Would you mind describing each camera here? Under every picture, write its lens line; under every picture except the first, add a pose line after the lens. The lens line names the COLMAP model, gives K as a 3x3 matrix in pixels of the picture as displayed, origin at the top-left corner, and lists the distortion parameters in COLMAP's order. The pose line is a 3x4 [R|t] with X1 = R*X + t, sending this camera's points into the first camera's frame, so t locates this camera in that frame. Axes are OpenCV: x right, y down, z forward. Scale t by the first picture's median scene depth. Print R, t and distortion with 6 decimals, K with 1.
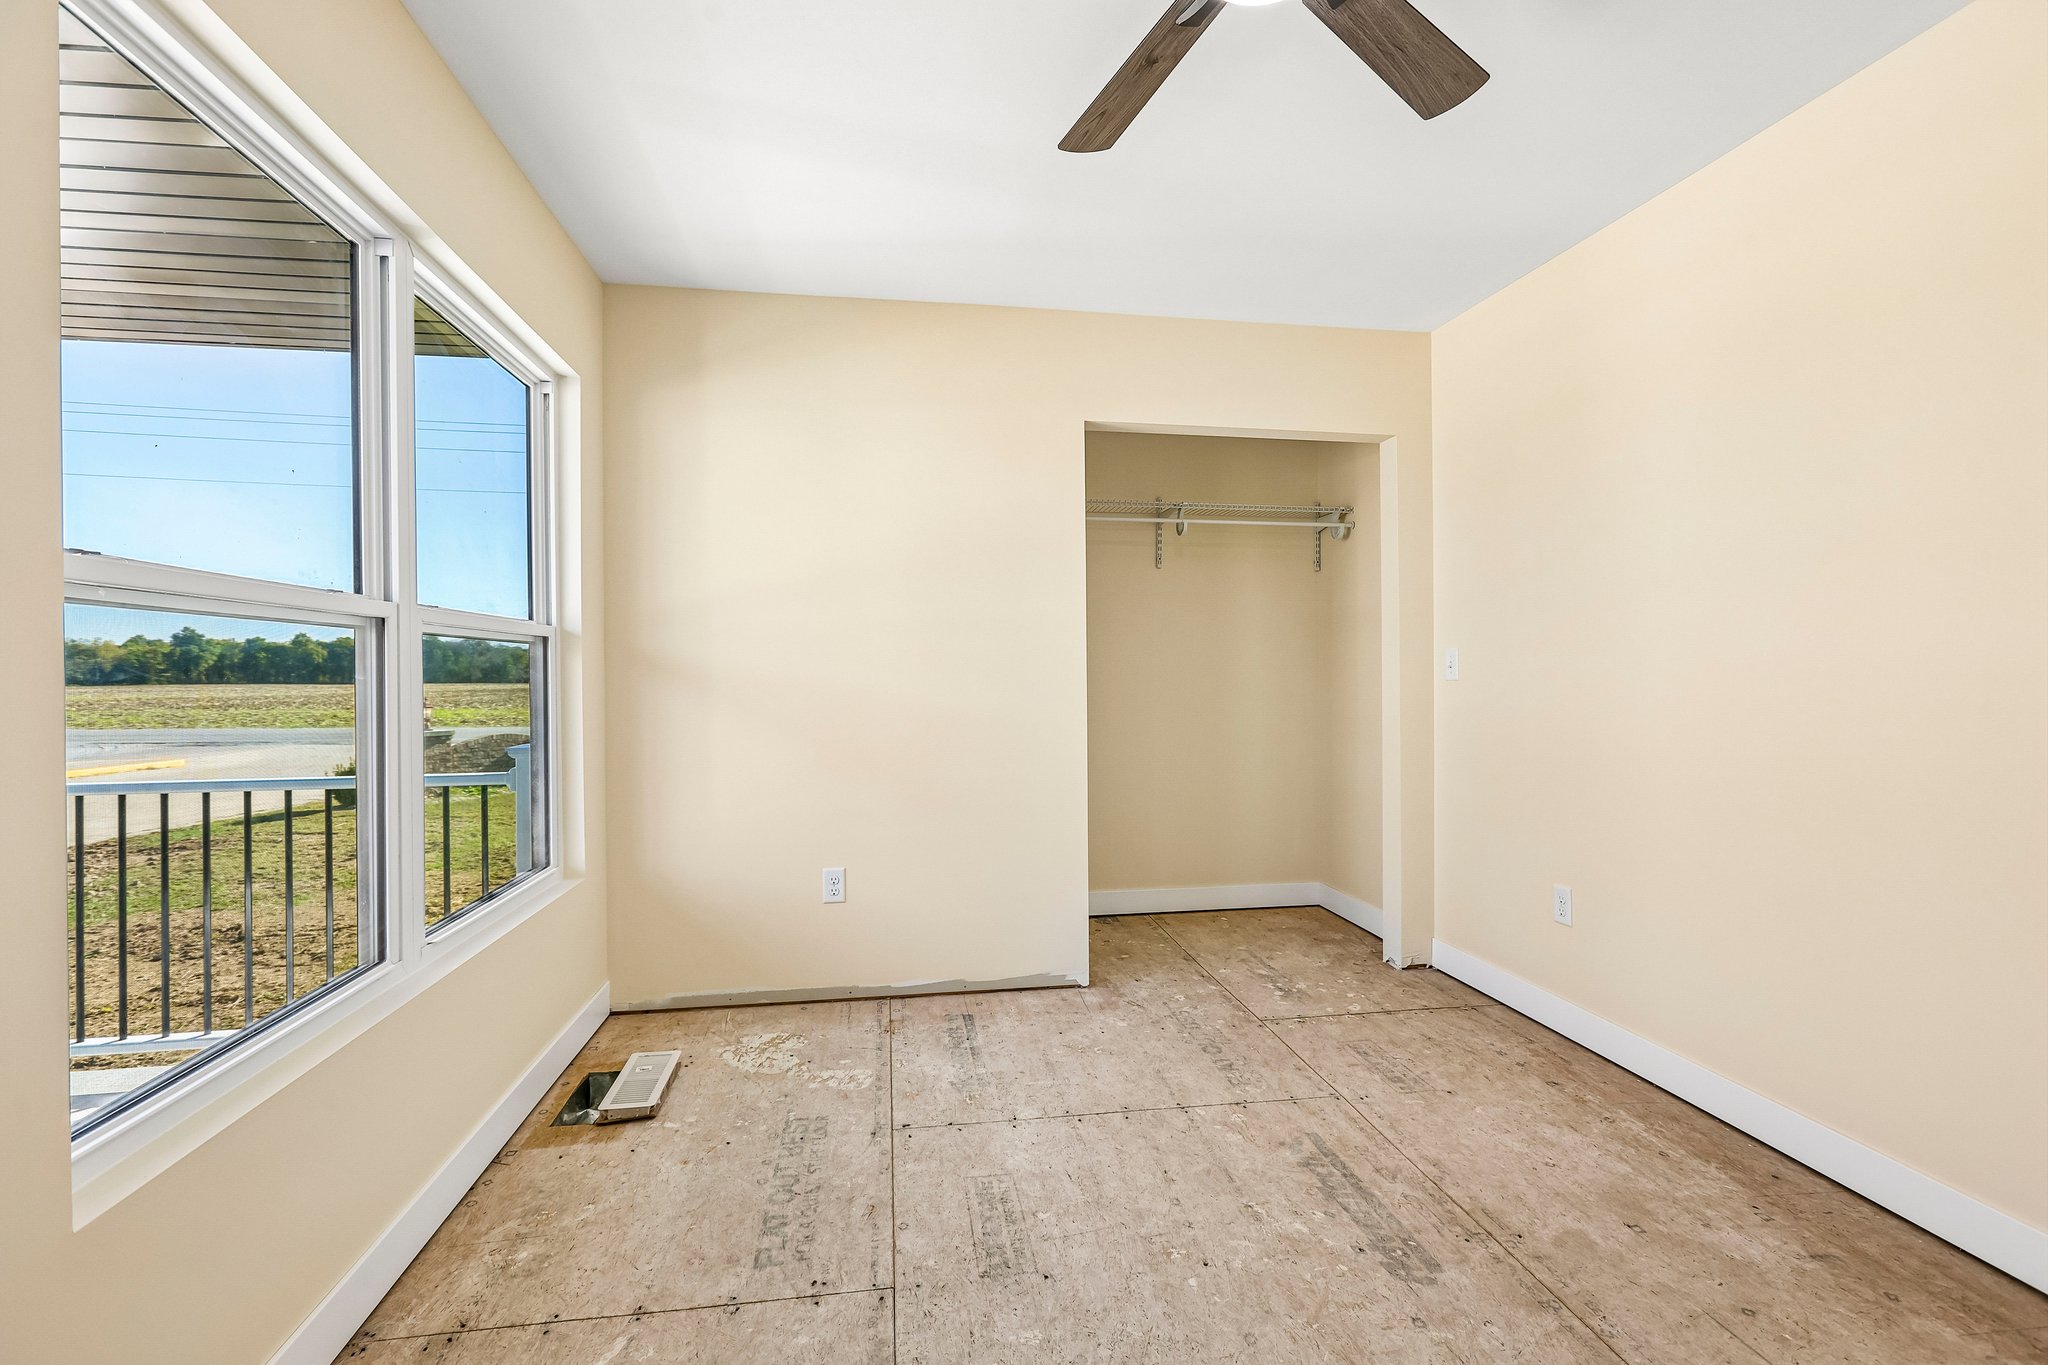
lens RADIAL K [[901.4, 0, 1021.8], [0, 901.4, 675.6], [0, 0, 1]] dist [-0.001868, 0.001186]
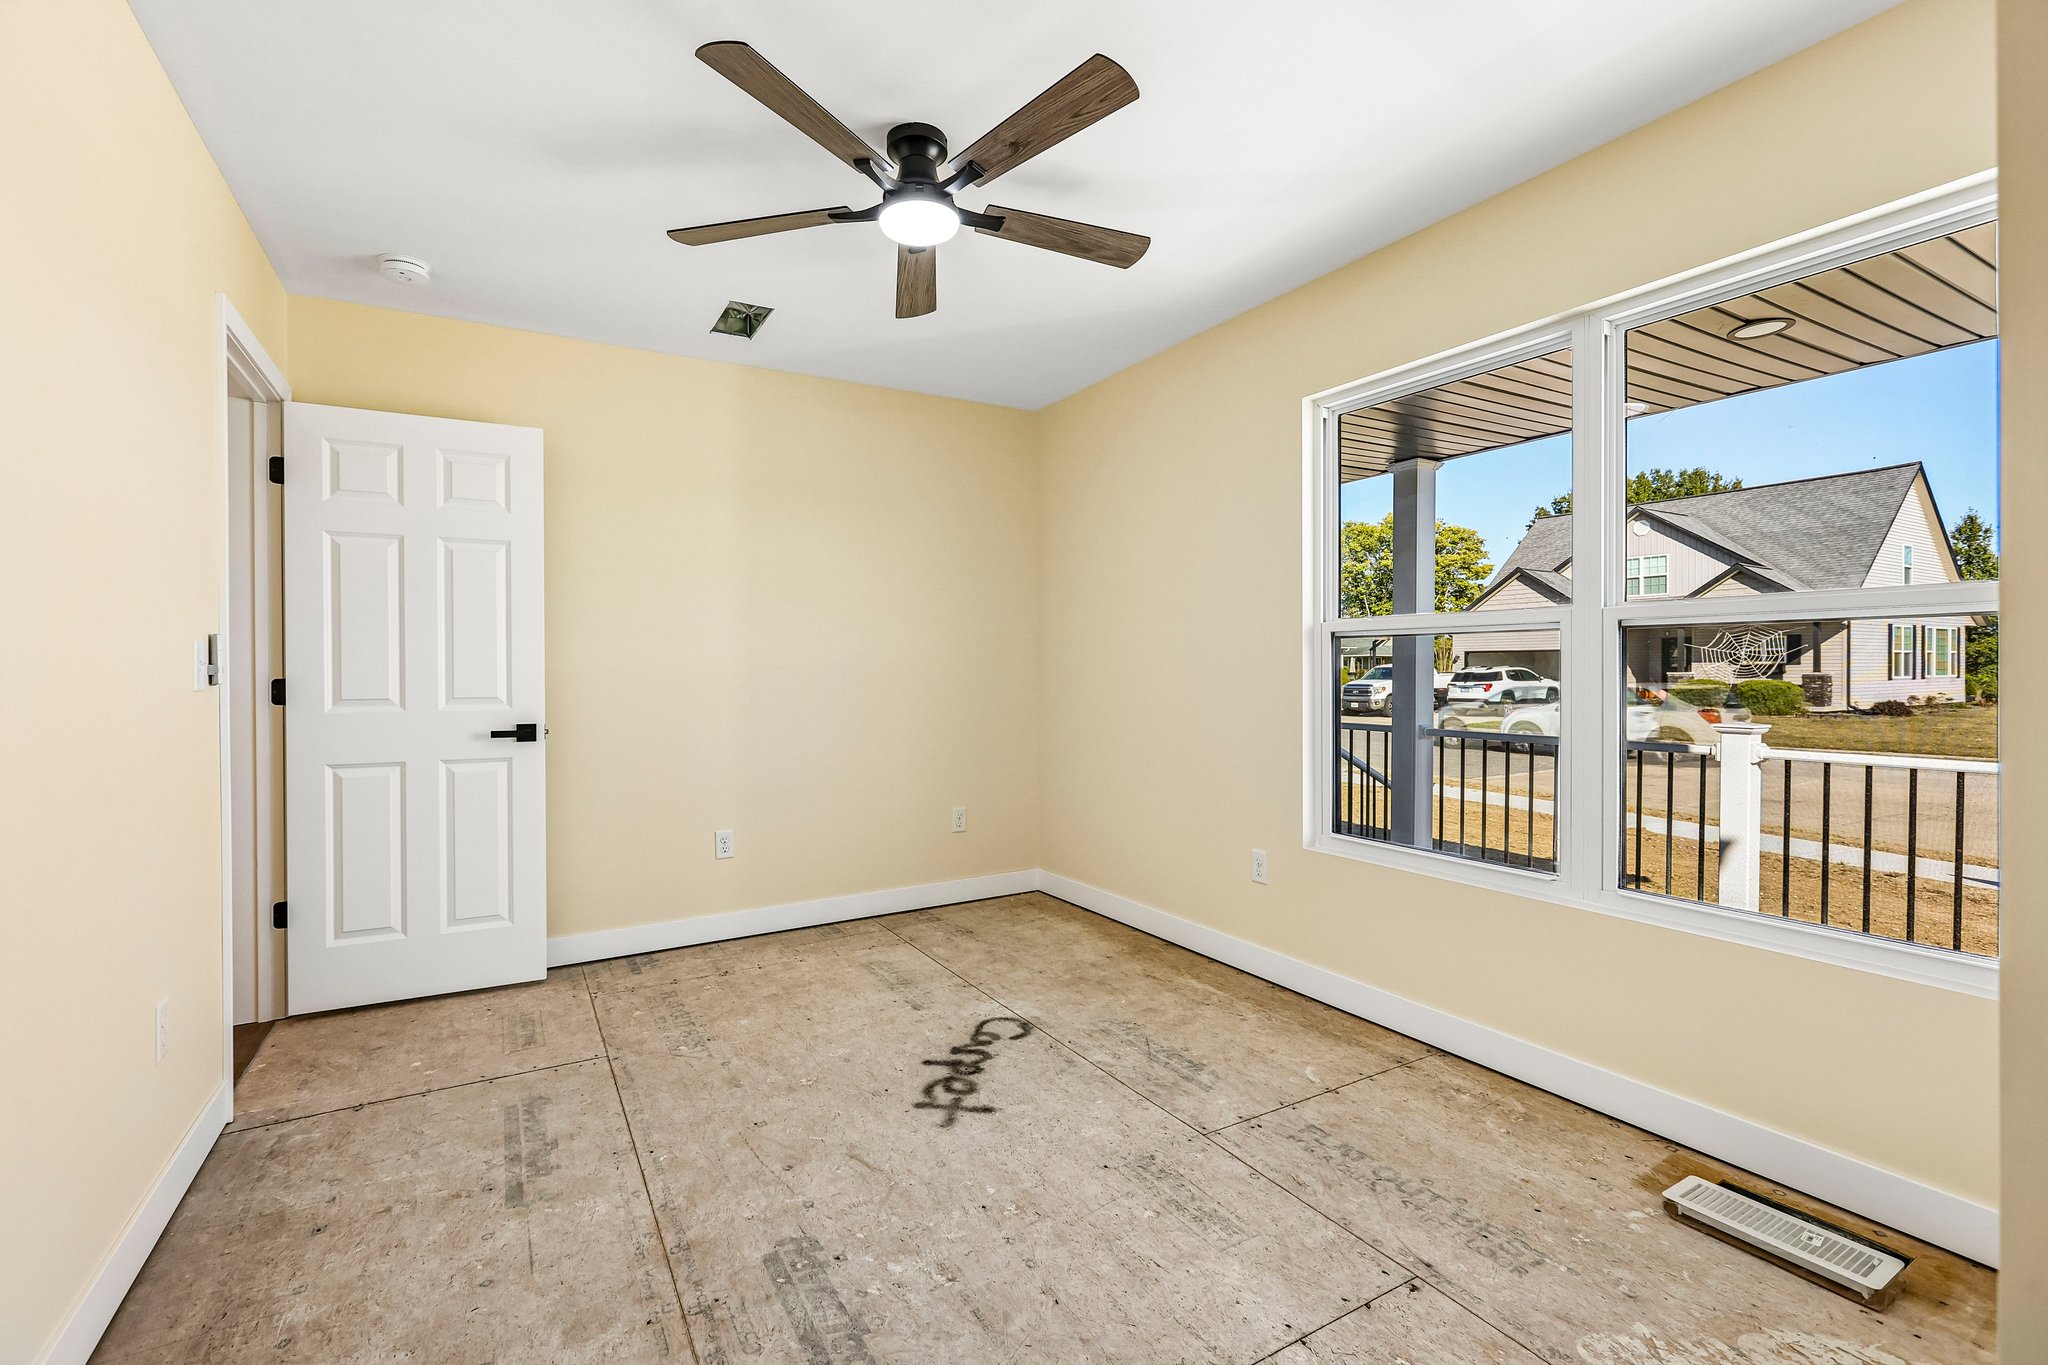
lens RADIAL K [[901.4, 0, 1017.5], [0, 901.4, 673.0], [0, 0, 1]] dist [-0.001868, 0.001186]
pose [[-0.930736, 0.011597, -0.365508, 0.532011], [0.009206, 0.999923, 0.008285, -0.007027], [0.365576, 0.004346, -0.930771, 1.932971]]
